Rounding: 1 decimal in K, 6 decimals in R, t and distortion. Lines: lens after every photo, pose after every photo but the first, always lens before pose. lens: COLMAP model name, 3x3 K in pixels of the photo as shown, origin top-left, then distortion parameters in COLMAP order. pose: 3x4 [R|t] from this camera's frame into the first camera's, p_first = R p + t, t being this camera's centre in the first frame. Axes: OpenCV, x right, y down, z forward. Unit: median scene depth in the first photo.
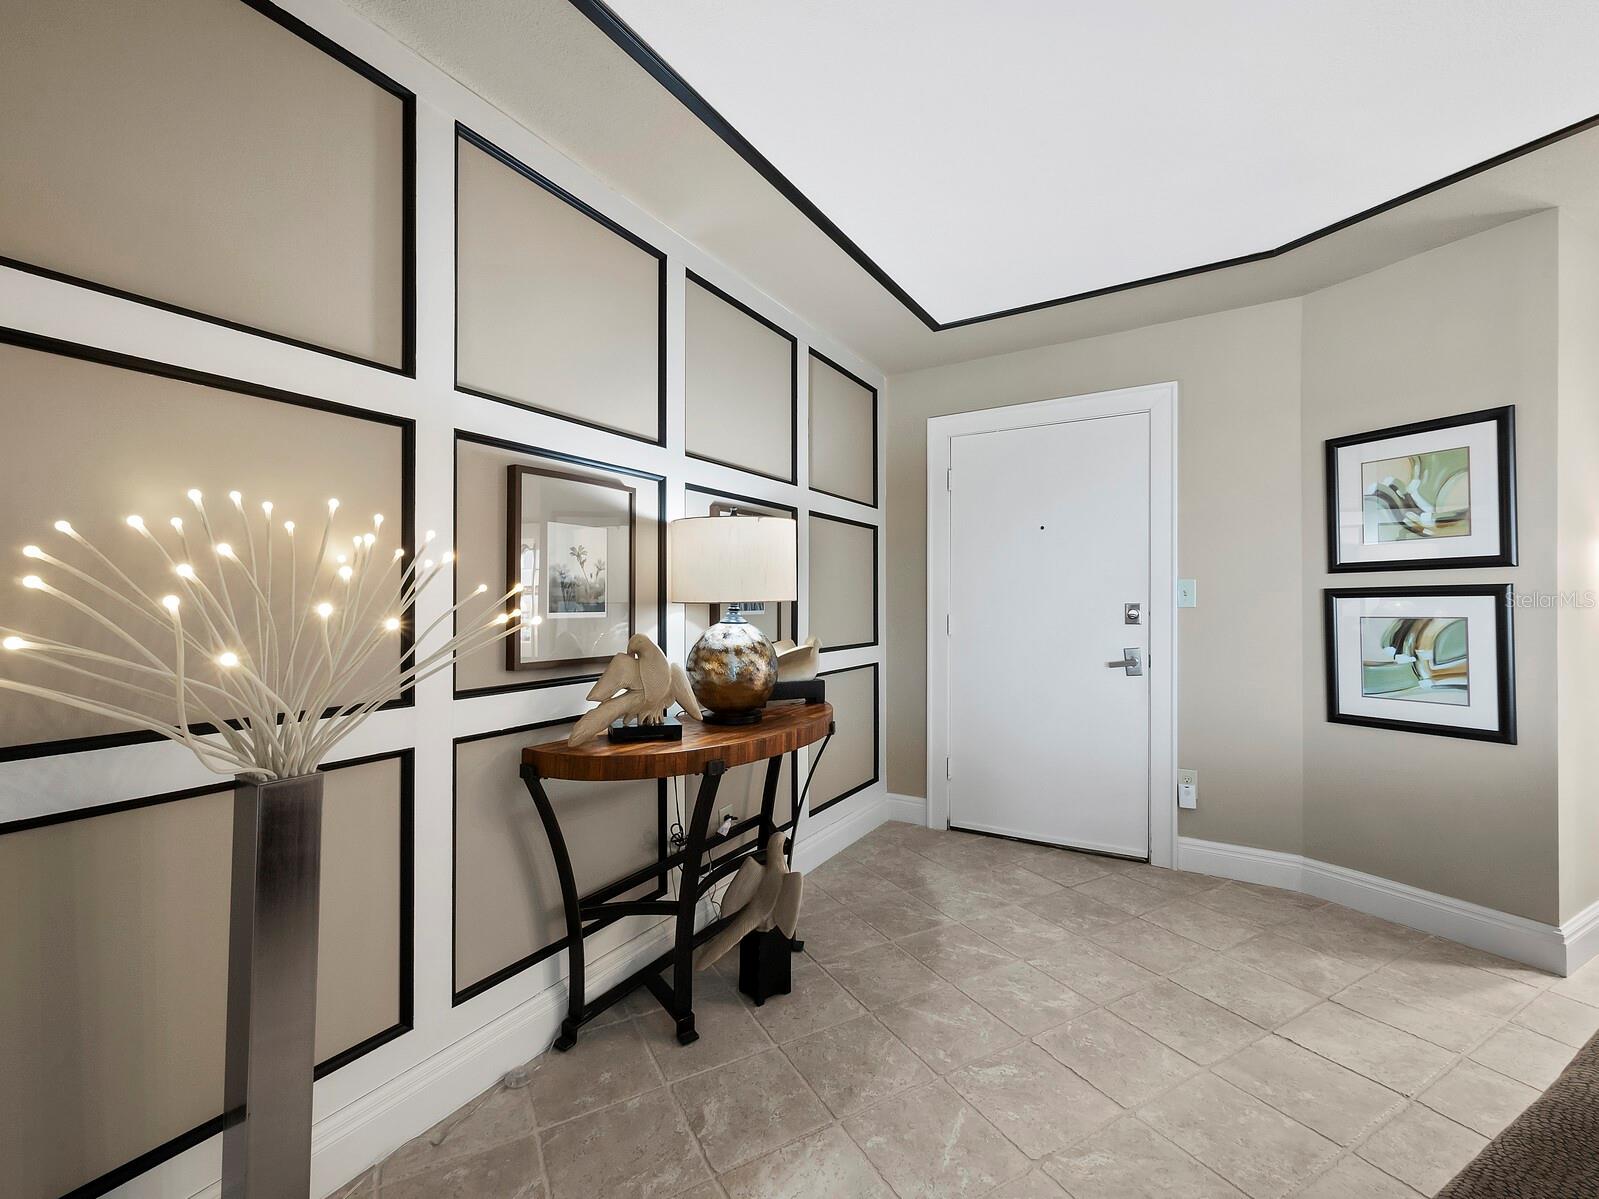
lens RADIAL K [[690.2, 0, 799.5], [0, 690.2, 599.5], [0, 0, 1]] dist [-0.000891, -0.000074]
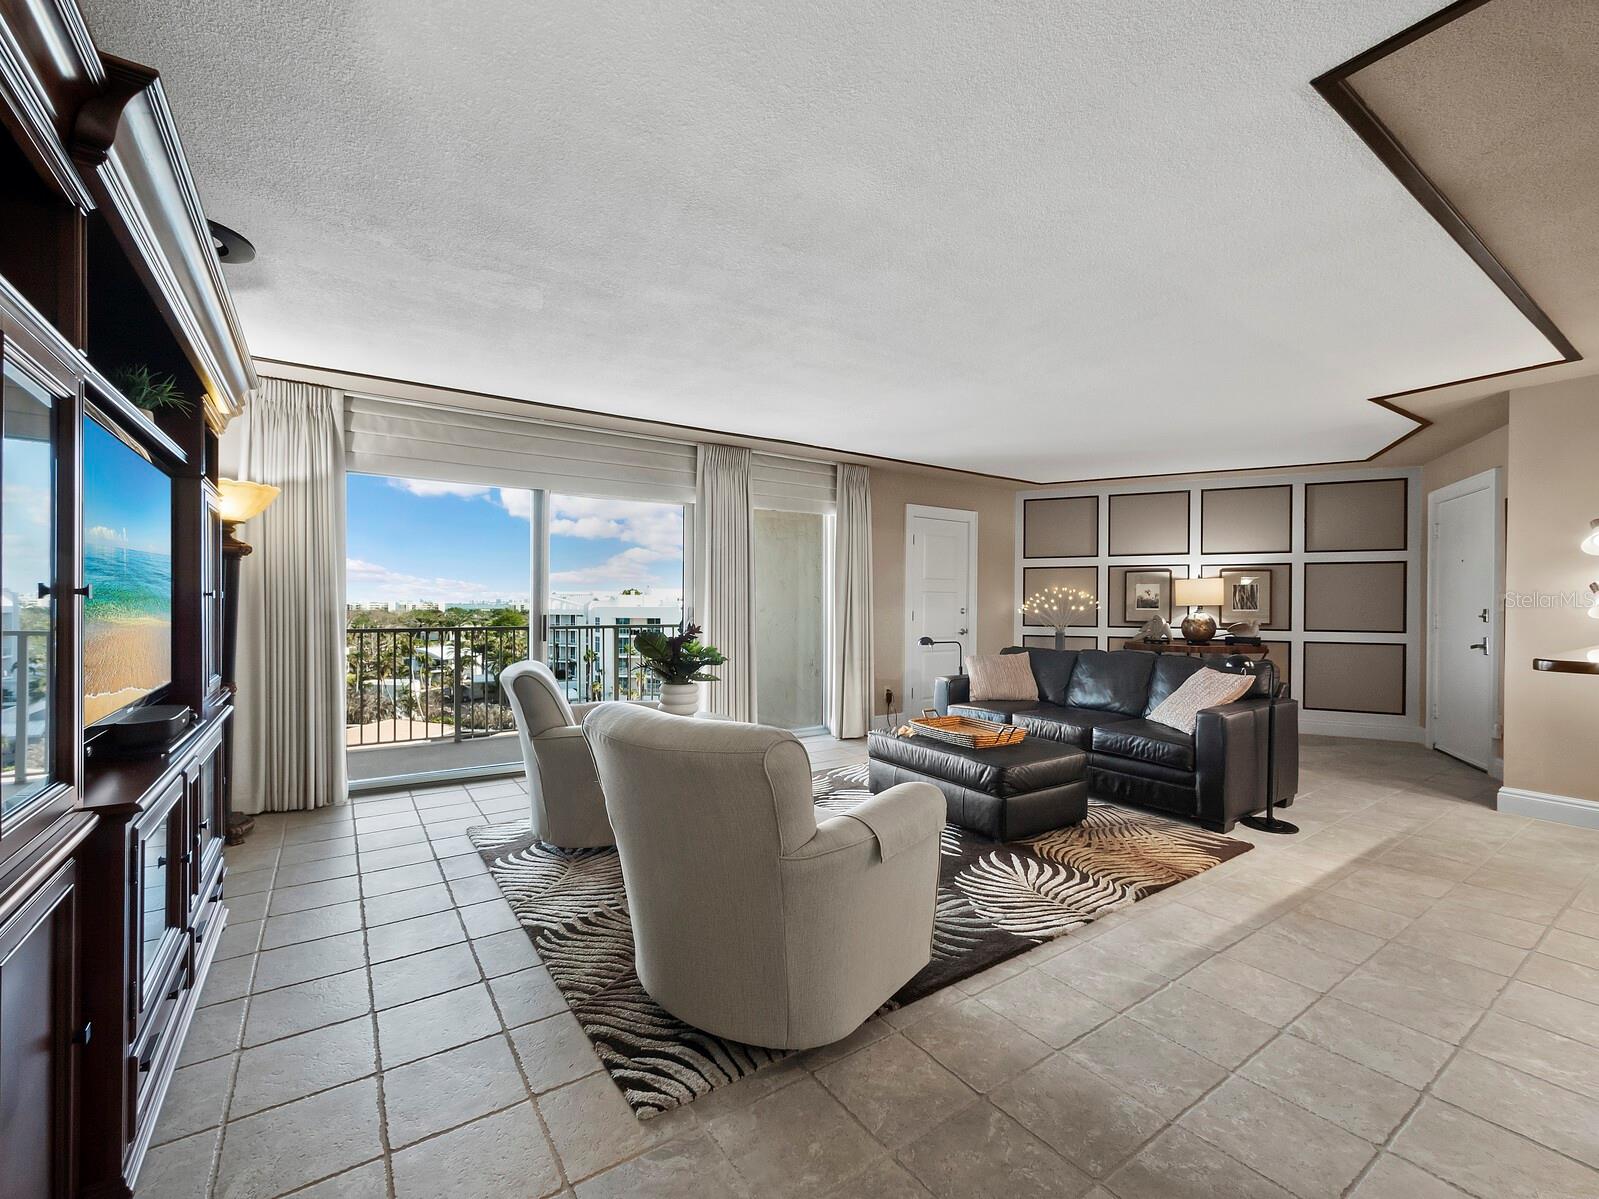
lens RADIAL K [[676.9, 0, 795.0], [0, 676.9, 613.5], [0, 0, 1]] dist [0.000442, 0.000010]
pose [[0.098660, 0.015901, -0.994994, 2.780337], [-0.002849, 0.999873, 0.015697, -0.004759], [0.995117, 0.001286, 0.098692, -1.087013]]
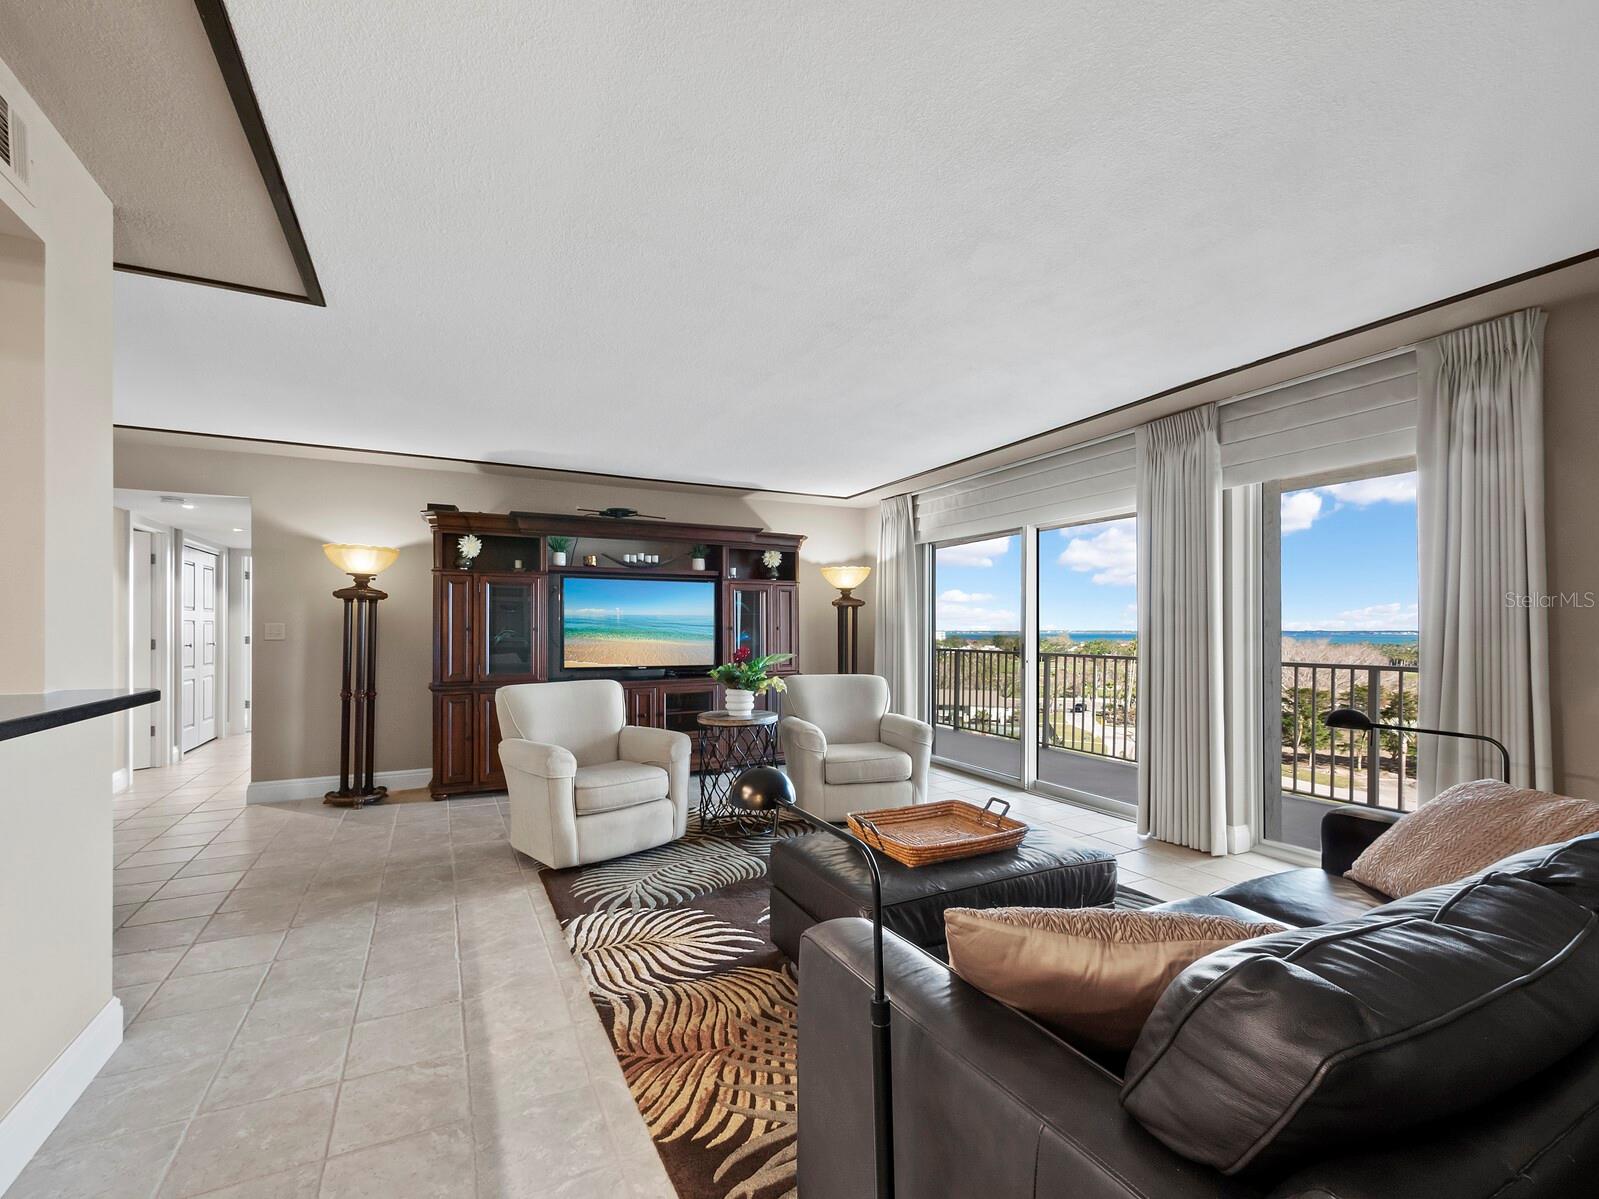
lens RADIAL K [[688.7, 0, 793.1], [0, 688.7, 622.7], [0, 0, 1]] dist [0.003291, 0.001309]
pose [[-0.999778, 0.000319, 0.021064, 1.227635], [0.000090, 0.999941, -0.010877, -0.009139], [-0.021066, -0.010873, -0.999719, 0.769496]]
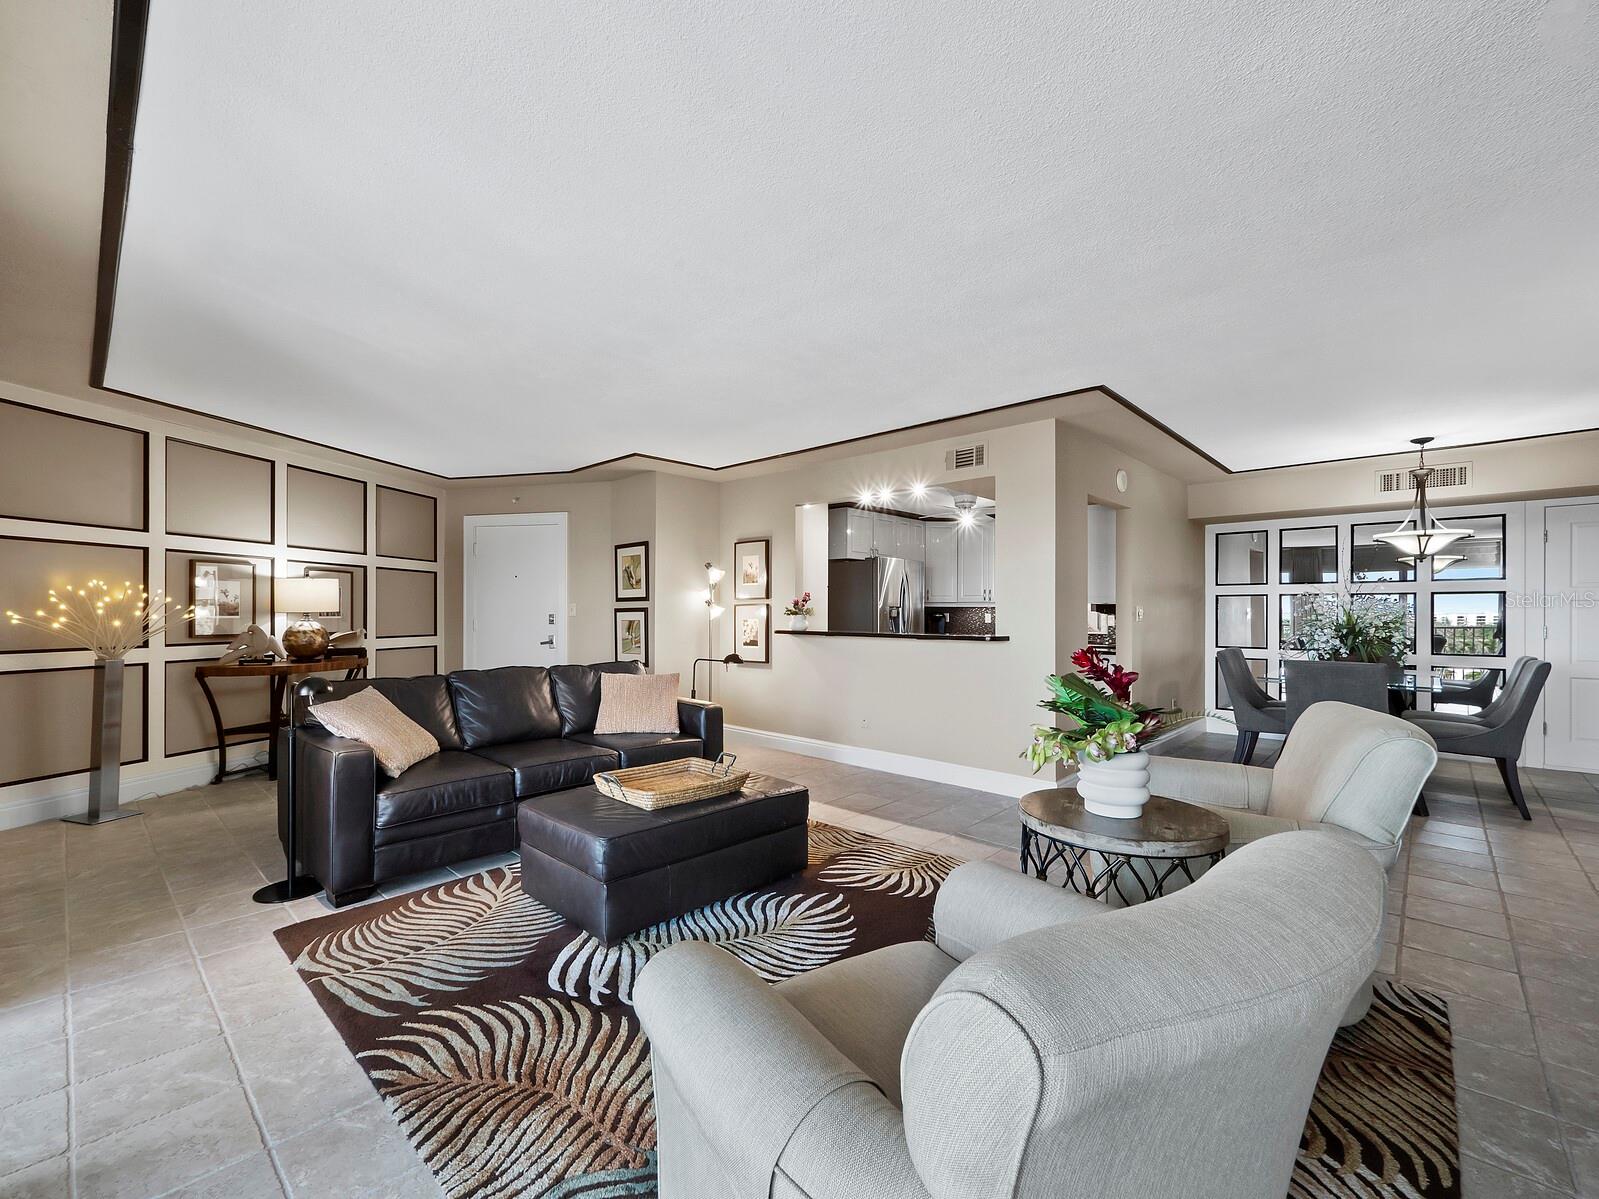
lens RADIAL K [[676.9, 0, 795.0], [0, 676.9, 613.5], [0, 0, 1]] dist [0.000442, 0.000010]
pose [[0.949522, 0.005521, 0.313652, 0.806350], [-0.006579, 0.999976, 0.002315, -0.008545], [-0.313631, -0.004262, 0.949535, -1.829700]]
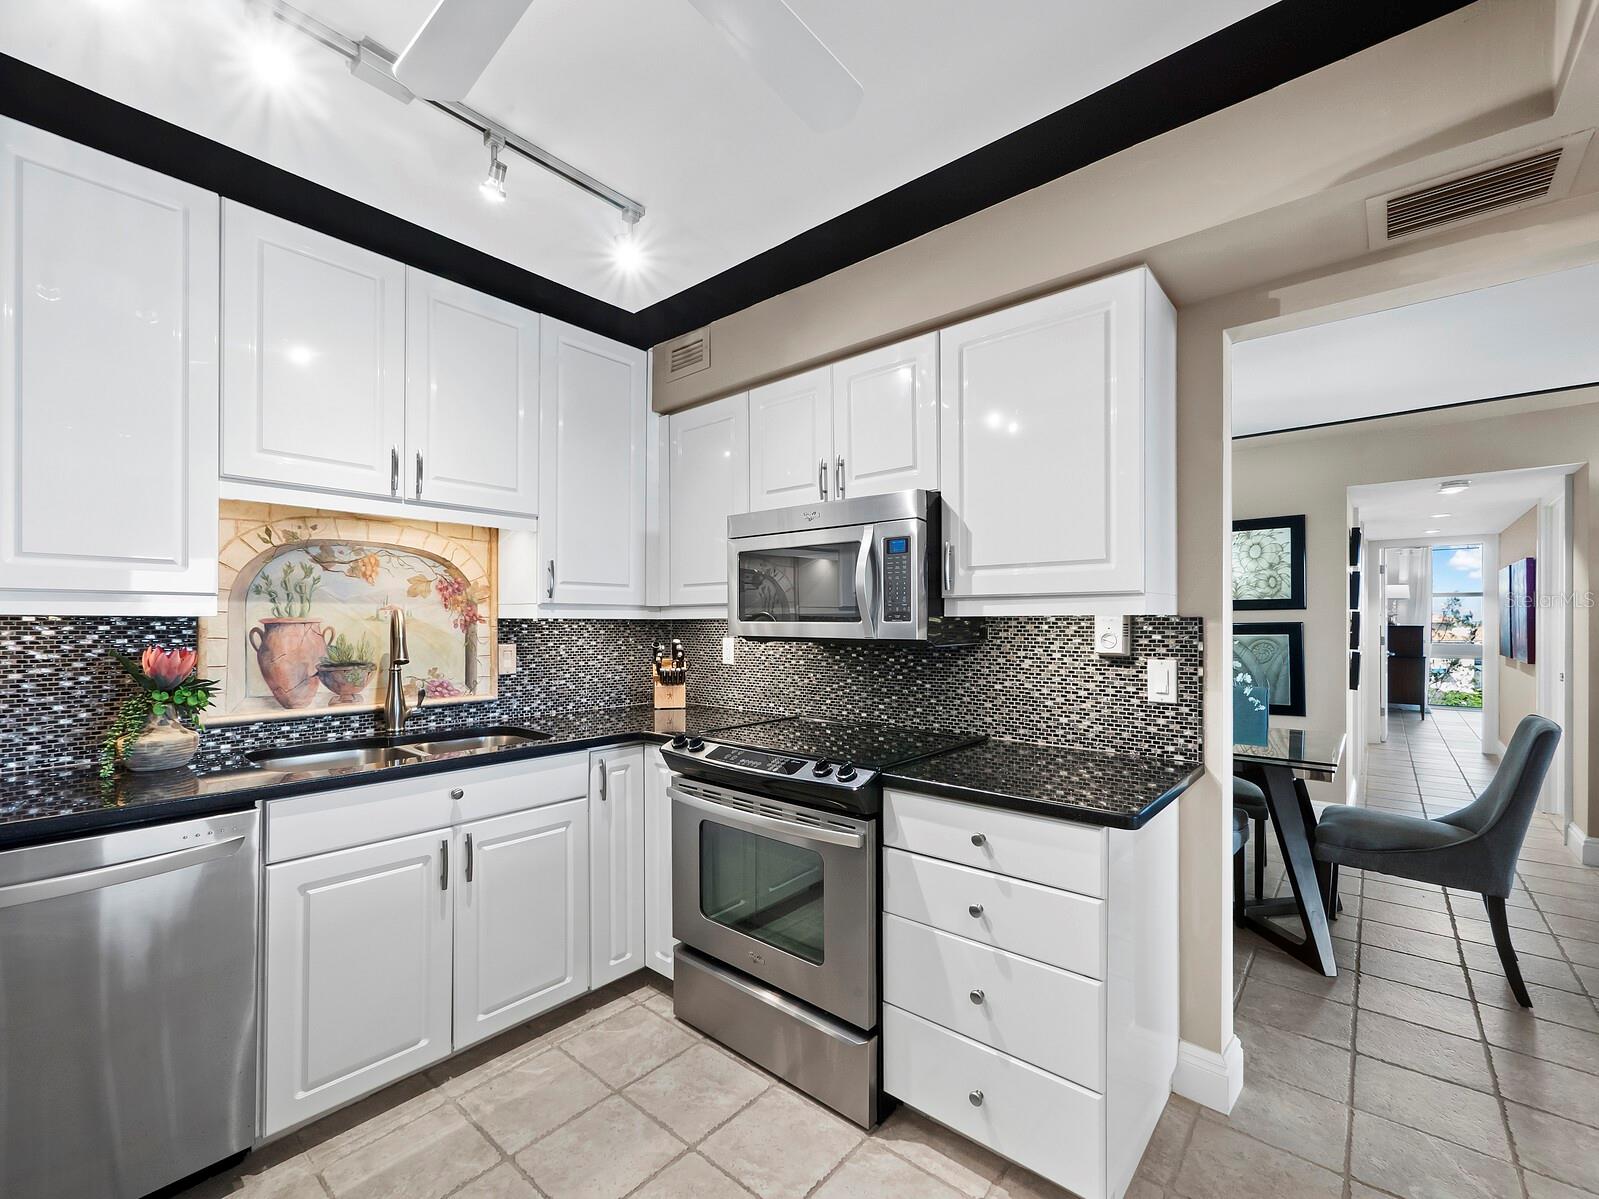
lens RADIAL K [[688.7, 0, 793.1], [0, 688.7, 622.7], [0, 0, 1]] dist [0.003291, 0.001309]
pose [[-0.364253, 0.000455, 0.931300, 2.159284], [-0.002029, 0.999997, -0.001282, -0.038799], [-0.931298, -0.002357, -0.364251, 1.021536]]
